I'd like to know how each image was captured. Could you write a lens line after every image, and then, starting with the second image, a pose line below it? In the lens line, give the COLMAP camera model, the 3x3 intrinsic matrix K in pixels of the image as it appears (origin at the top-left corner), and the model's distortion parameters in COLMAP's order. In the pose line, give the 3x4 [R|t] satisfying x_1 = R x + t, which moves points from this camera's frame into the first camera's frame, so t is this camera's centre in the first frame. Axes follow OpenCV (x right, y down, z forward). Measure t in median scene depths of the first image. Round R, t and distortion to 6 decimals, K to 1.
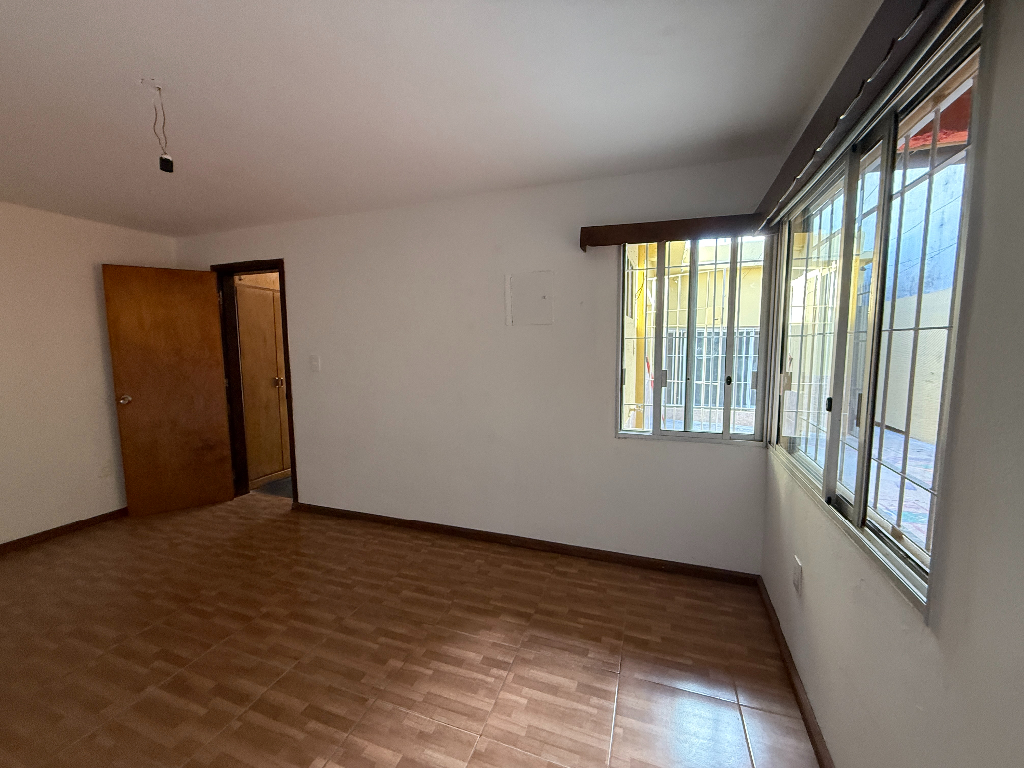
lens RADIAL K [[410.0, 0, 514.0], [0, 410.0, 380.7], [0, 0, 1]] dist [0.003507, 0.000049]
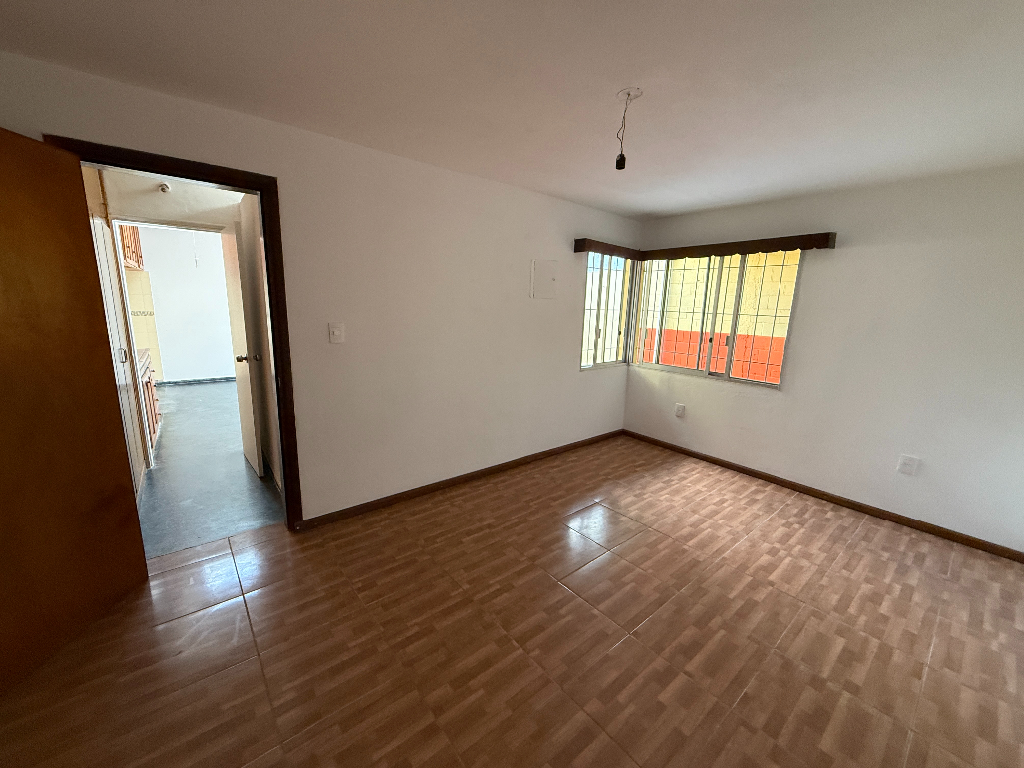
lens RADIAL K [[403.1, 0, 512.0], [0, 403.1, 384.0], [0, 0, 1]] dist [-0.000589, 0.000071]
pose [[0.511045, -0.144057, 0.847396, -1.332259], [0.048237, 0.989109, 0.139058, -0.051428], [-0.858199, -0.030189, 0.512428, 0.444162]]
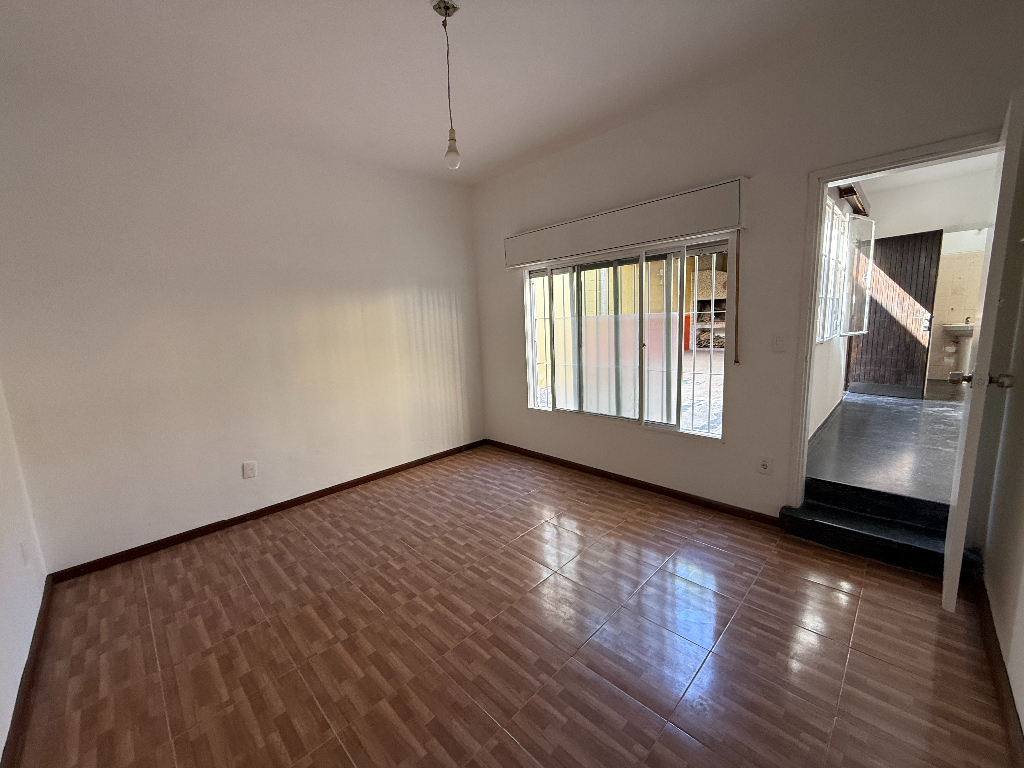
lens RADIAL K [[403.1, 0, 512.0], [0, 403.1, 384.0], [0, 0, 1]] dist [-0.000589, 0.000071]
pose [[0.899611, 0.042179, -0.434651, 0.406773], [-0.017697, 0.998028, 0.060221, -0.023581], [0.436334, -0.046484, 0.898583, -0.173565]]
